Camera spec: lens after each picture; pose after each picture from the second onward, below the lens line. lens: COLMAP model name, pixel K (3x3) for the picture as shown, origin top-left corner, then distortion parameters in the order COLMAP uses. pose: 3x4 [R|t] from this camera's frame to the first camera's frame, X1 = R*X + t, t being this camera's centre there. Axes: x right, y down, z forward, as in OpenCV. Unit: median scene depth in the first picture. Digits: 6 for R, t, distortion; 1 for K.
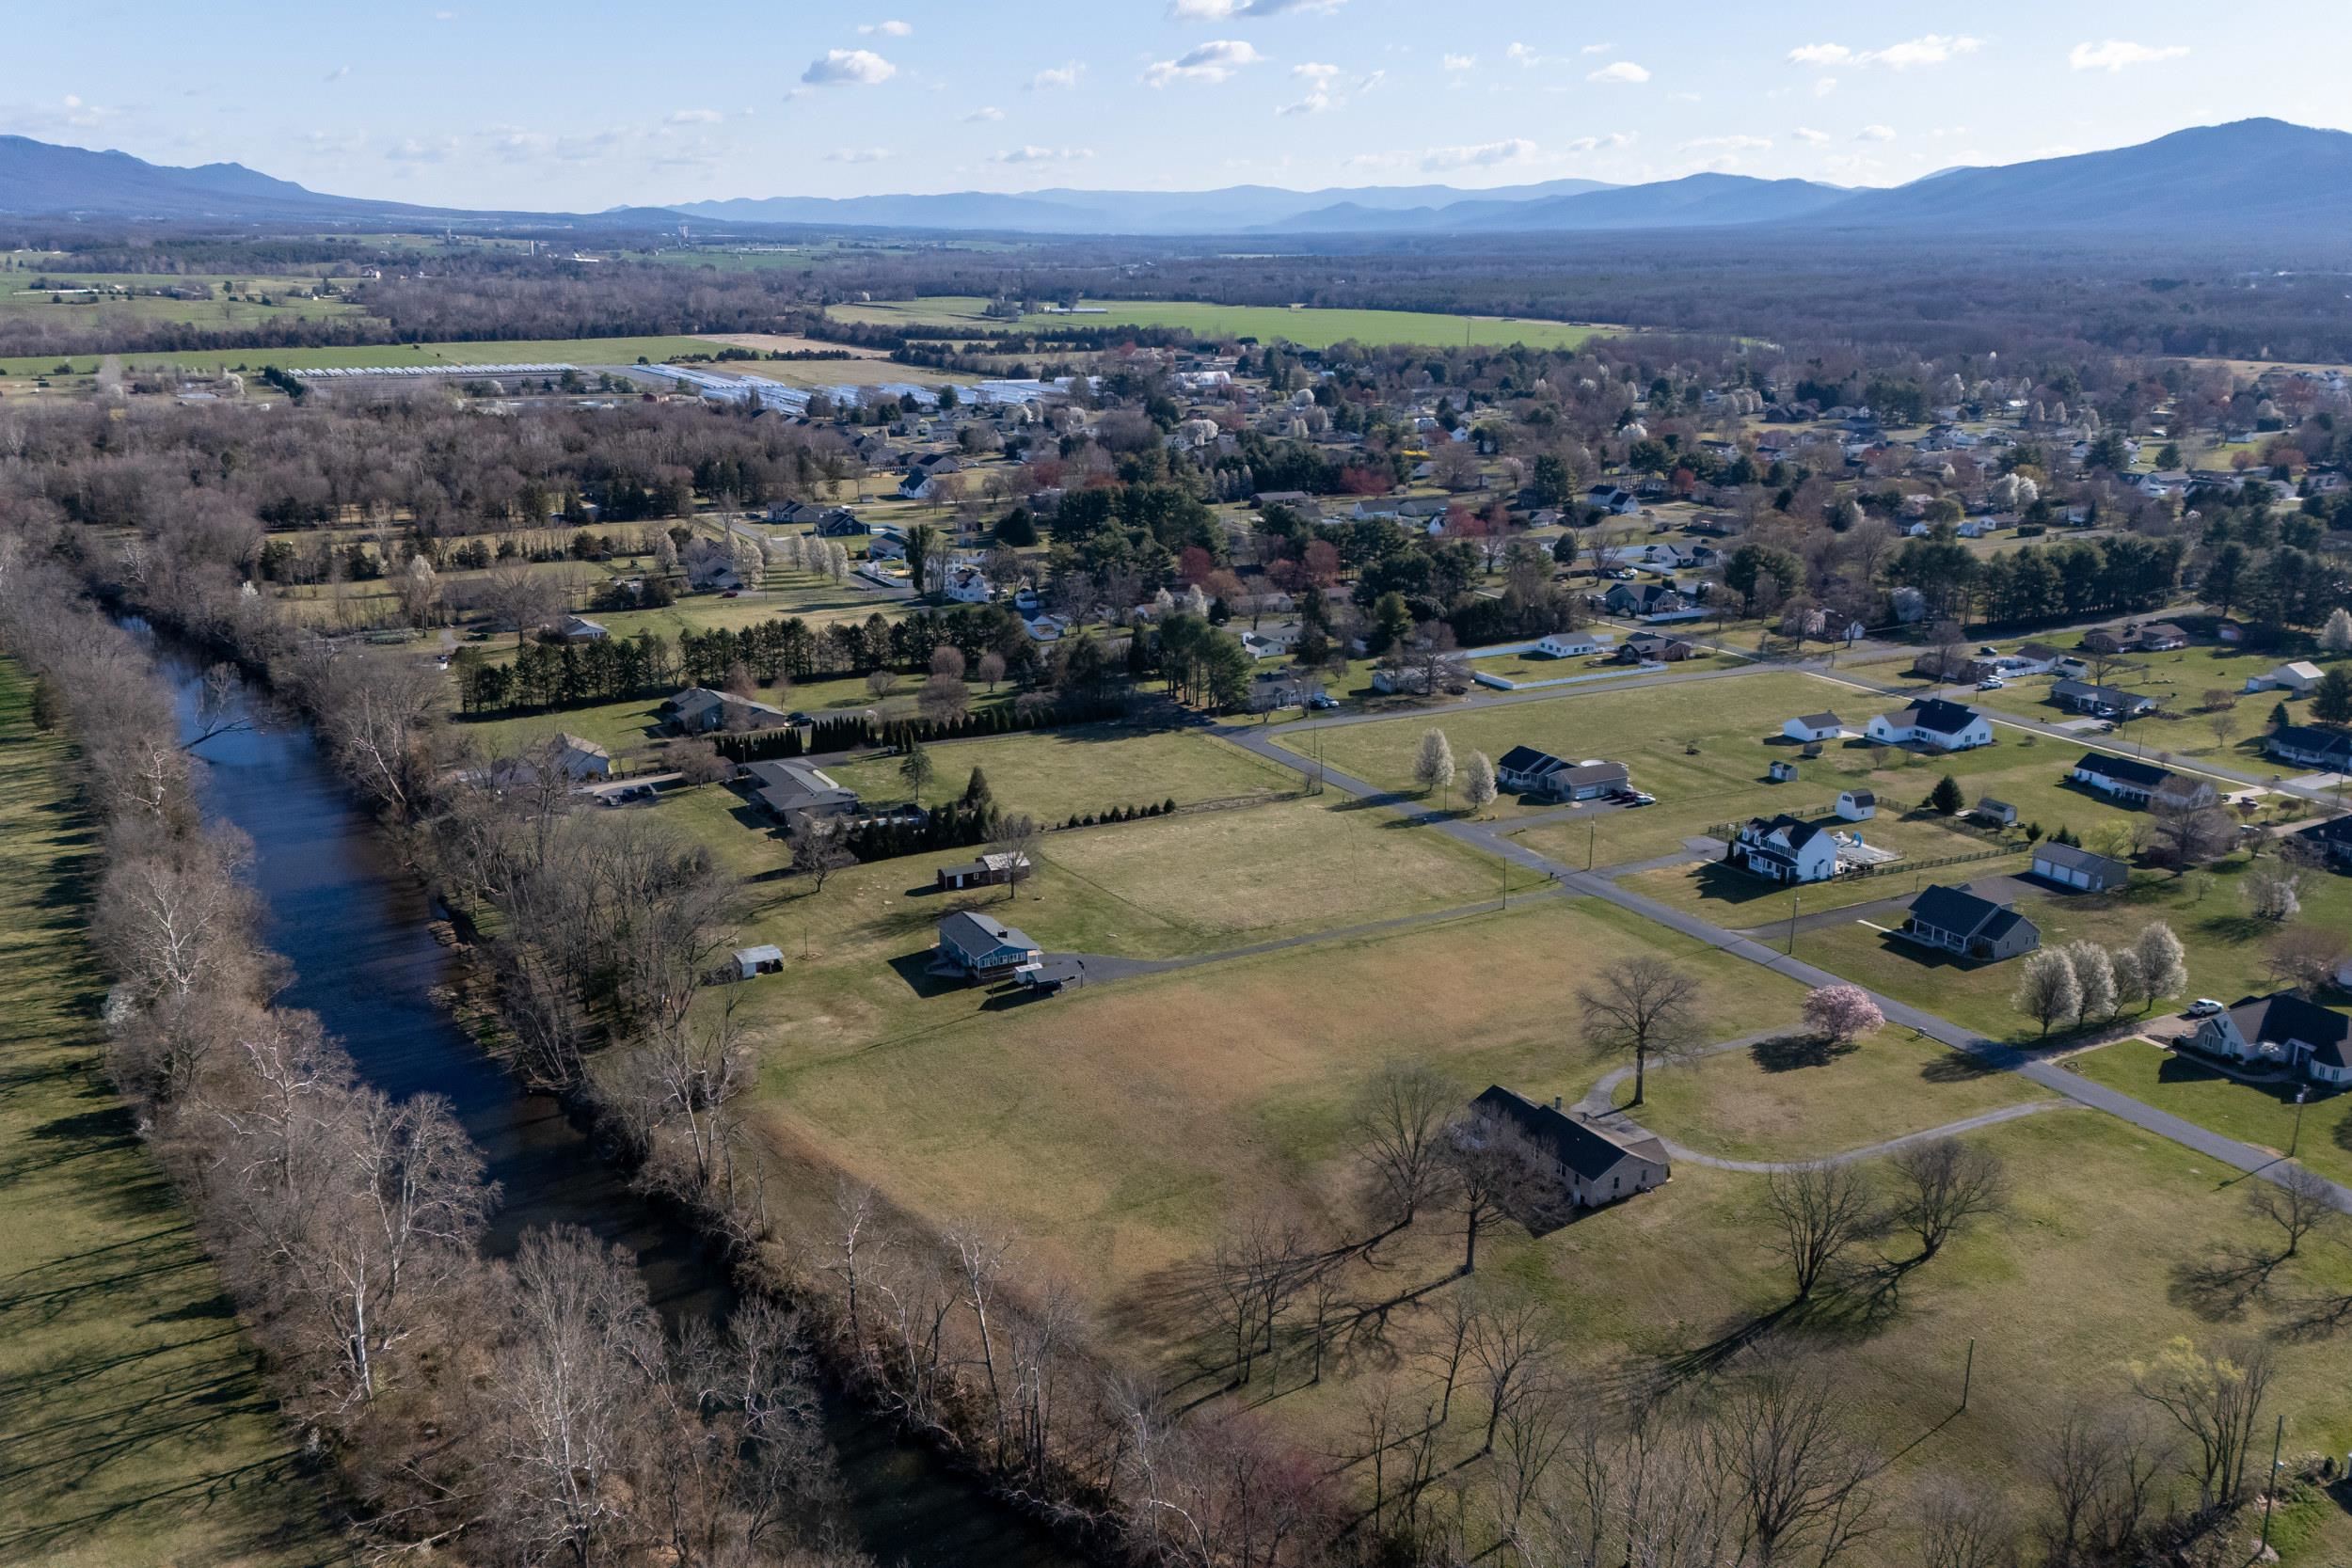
lens RADIAL K [[2018.0, 0, 1176.0], [0, 2018.0, 784.0], [0, 0, 1]] dist [0.151229, -0.293944]
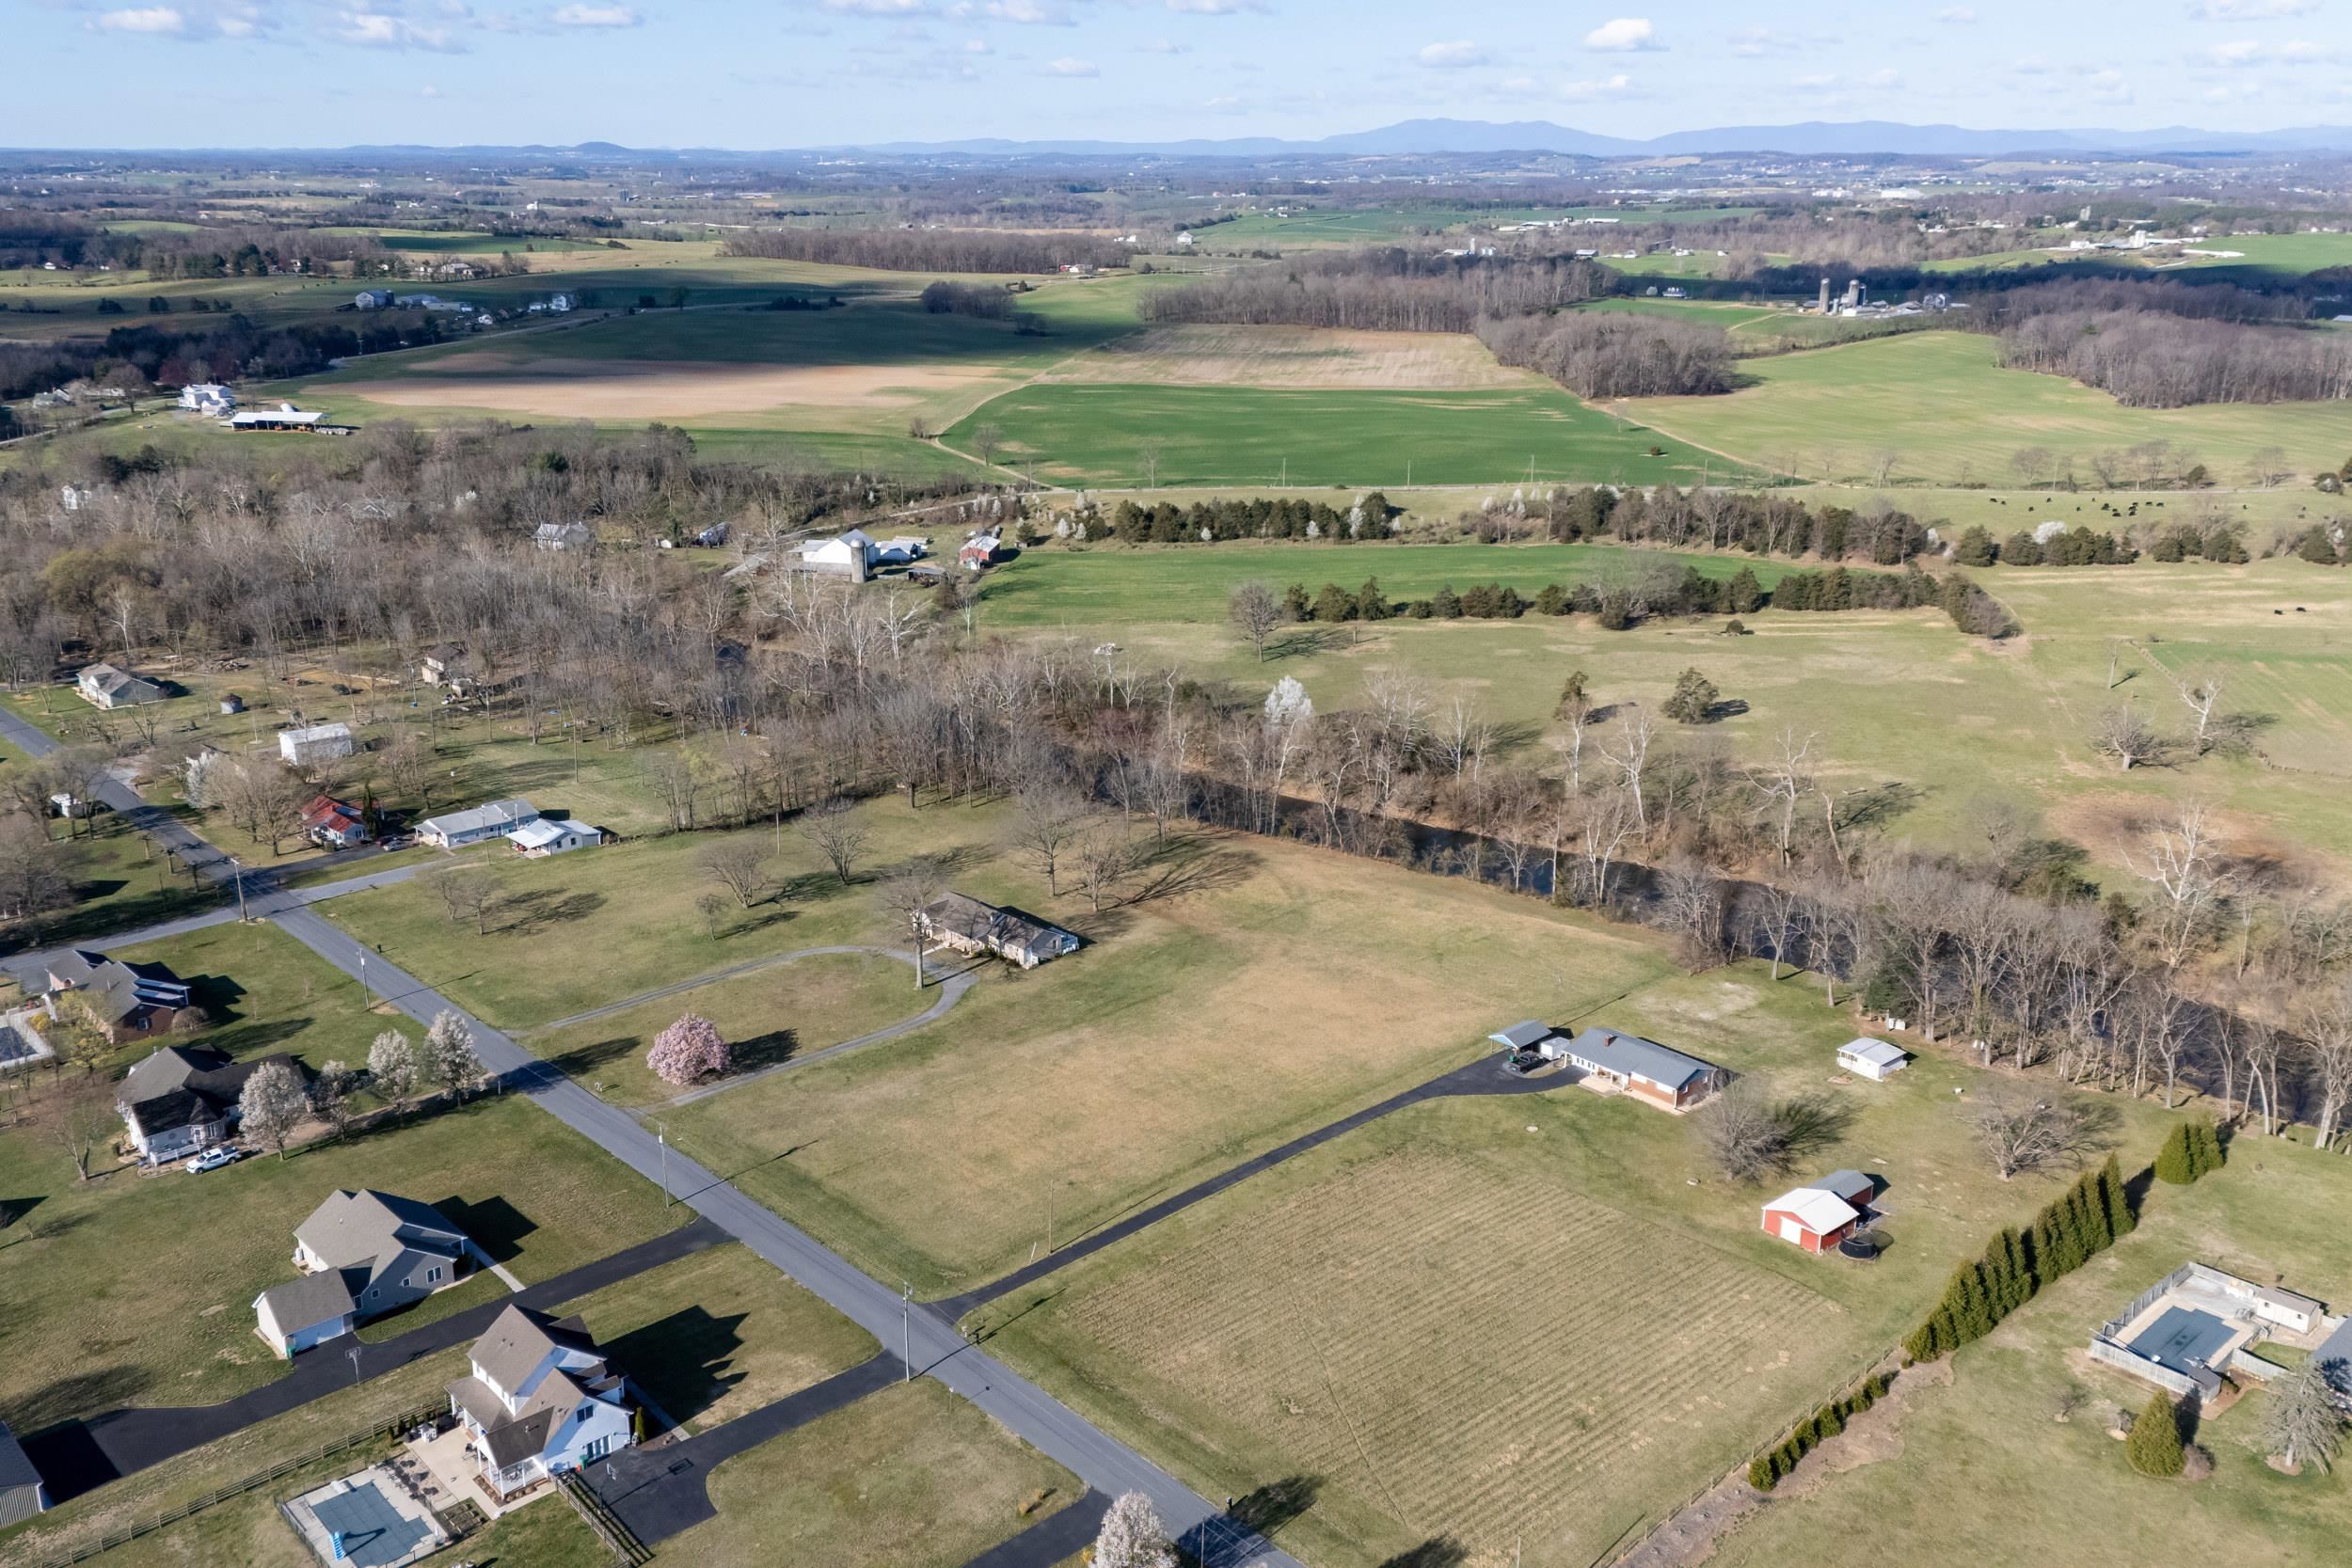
lens RADIAL K [[2018.1, 0, 1178.4], [0, 2018.1, 795.0], [0, 0, 1]] dist [0.103042, -0.141102]
pose [[-0.969582, 0.058814, -0.237596, 0.229920], [-0.078703, 0.844241, 0.530153, -0.360109], [0.231769, 0.532726, -0.813932, 1.248583]]
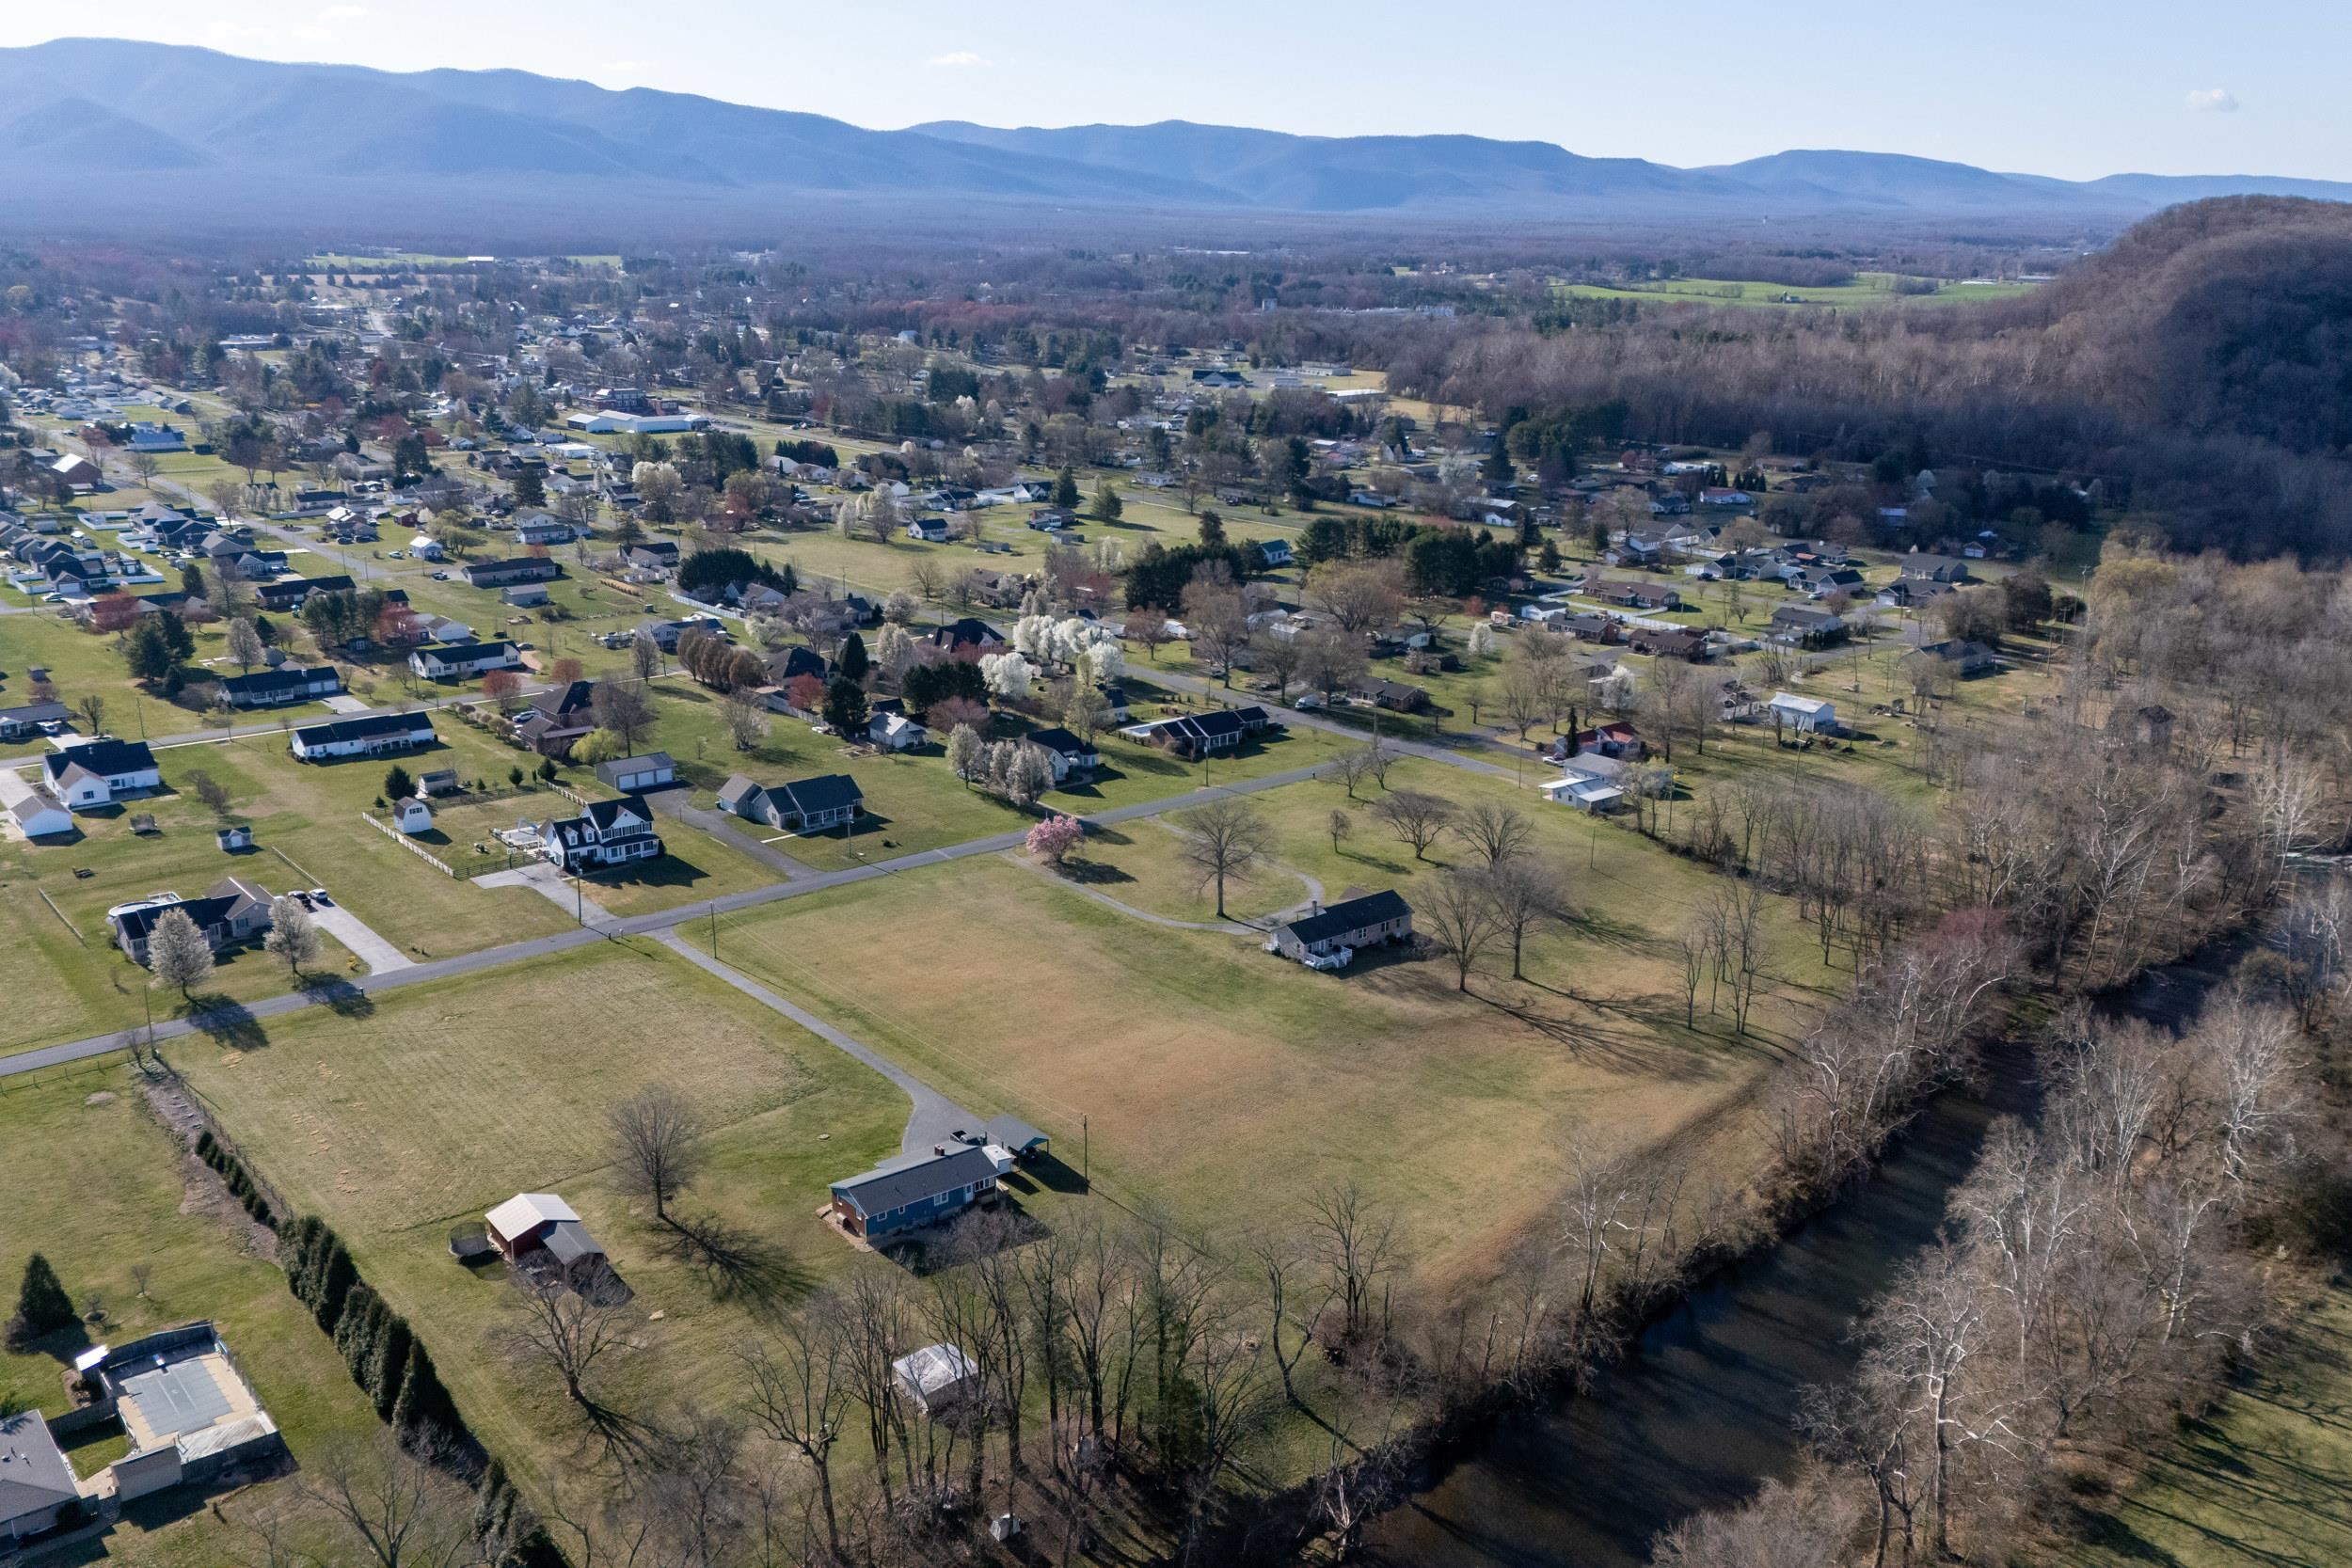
lens RADIAL K [[2018.0, 0, 1176.0], [0, 2018.0, 784.0], [0, 0, 1]] dist [0.151229, -0.293944]
pose [[-0.170357, -0.276645, 0.945752, -0.596825], [0.256719, 0.914176, 0.313651, -0.202948], [-0.951354, 0.296225, -0.084716, 0.726989]]
